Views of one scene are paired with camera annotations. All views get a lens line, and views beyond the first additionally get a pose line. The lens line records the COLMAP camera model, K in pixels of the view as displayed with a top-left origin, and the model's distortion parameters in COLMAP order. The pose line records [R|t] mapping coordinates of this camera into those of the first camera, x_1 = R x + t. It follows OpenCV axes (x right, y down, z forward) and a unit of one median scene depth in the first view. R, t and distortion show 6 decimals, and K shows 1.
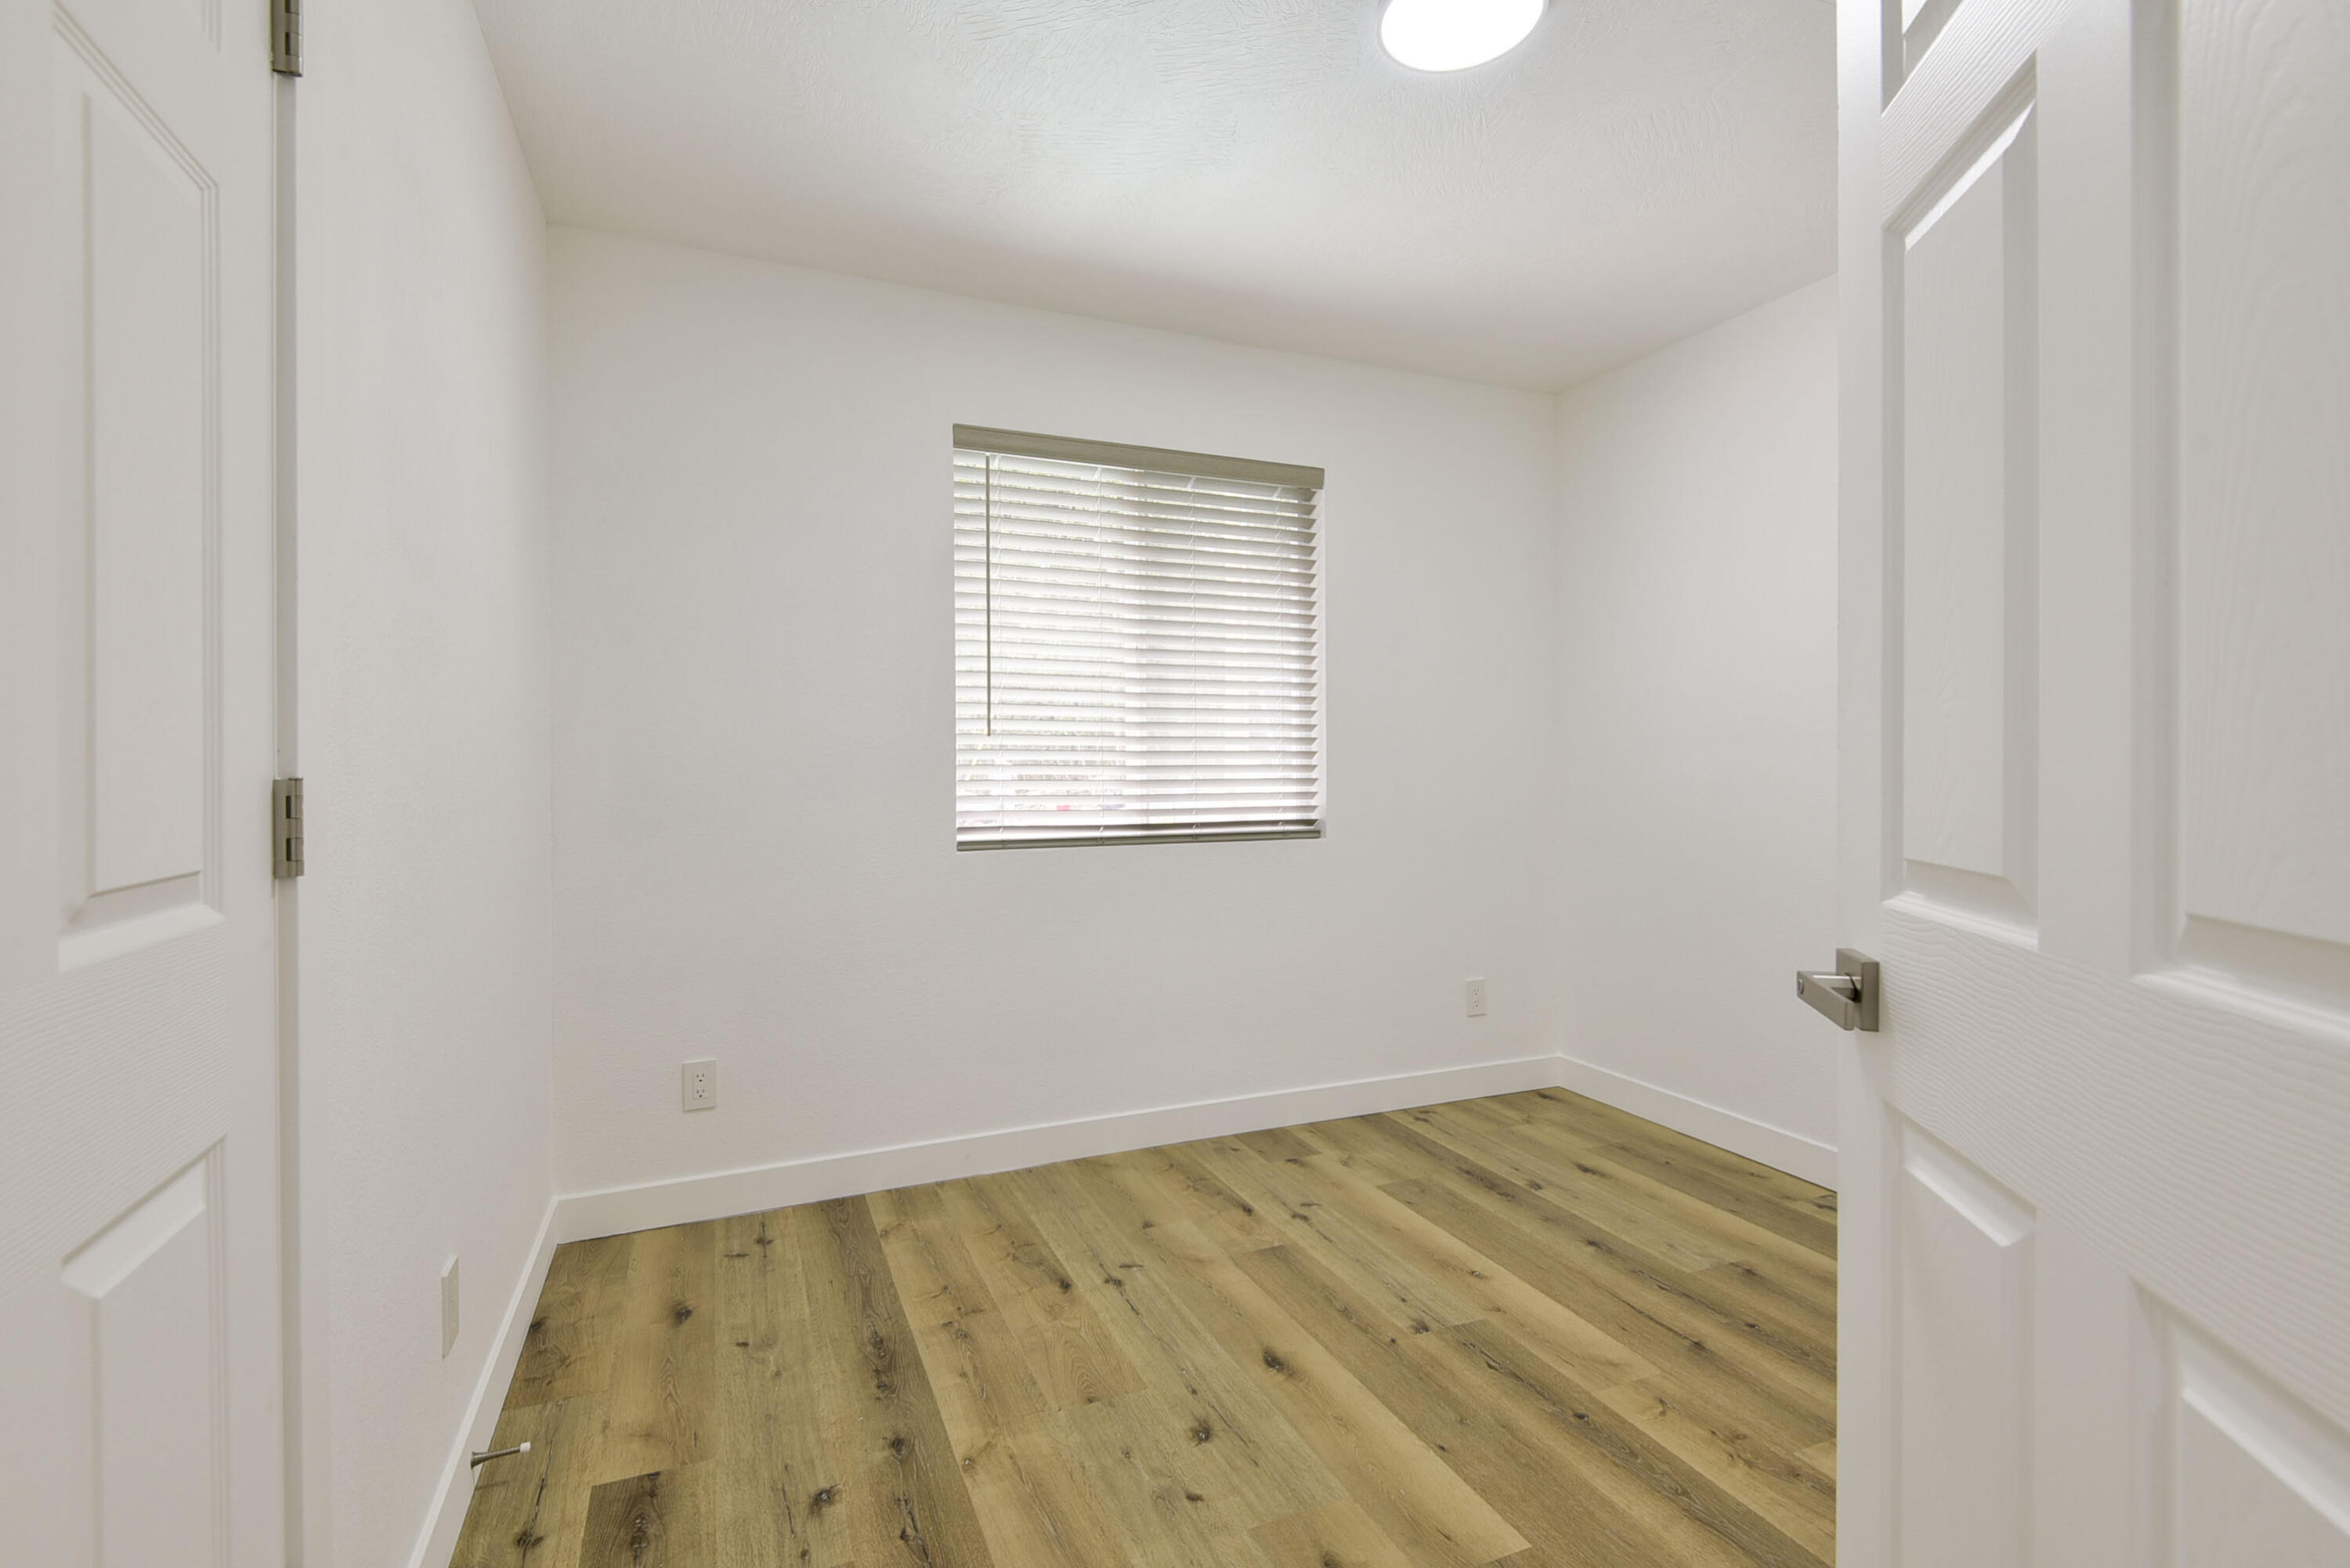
lens RADIAL K [[1092.8, 0, 1160.1], [0, 1092.8, 782.7], [0, 0, 1]] dist [0.032433, -0.020877]
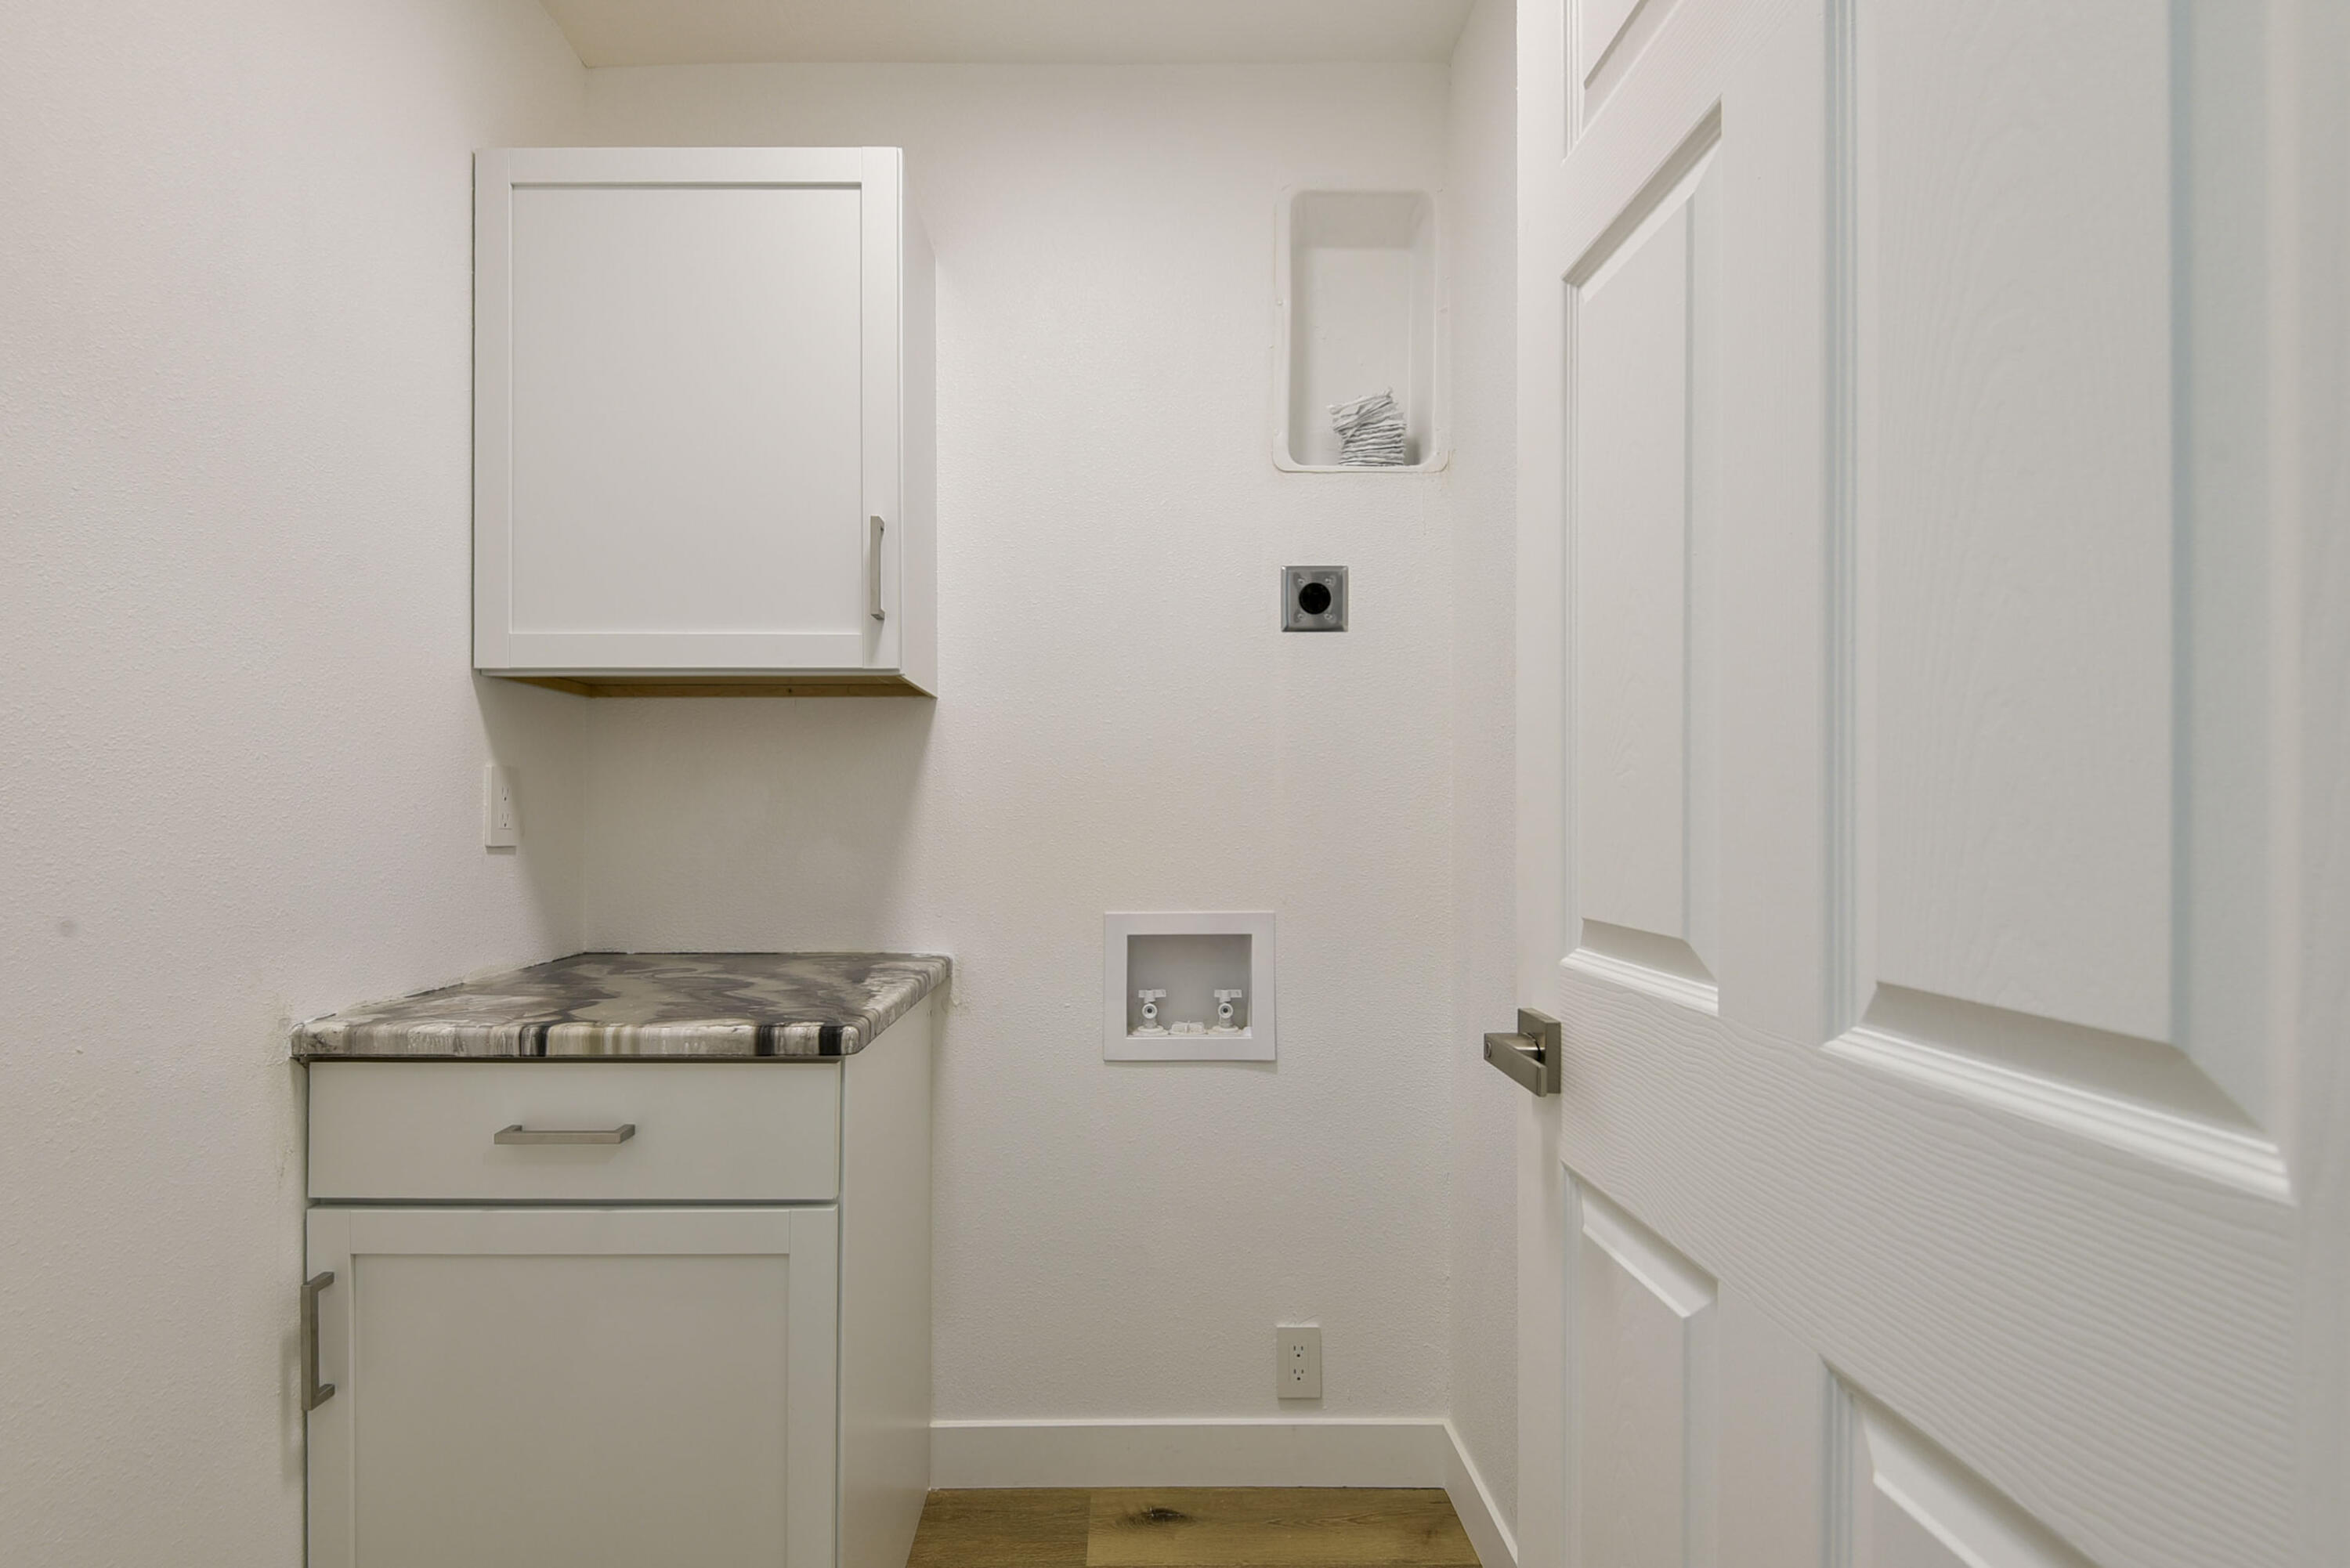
lens RADIAL K [[1092.8, 0, 1160.1], [0, 1092.8, 782.7], [0, 0, 1]] dist [0.032433, -0.020877]
pose [[0.960209, 0.015819, 0.278834, 0.042523], [-0.003136, 0.998942, -0.045871, -0.003888], [-0.279265, 0.043171, 0.959243, 0.182087]]
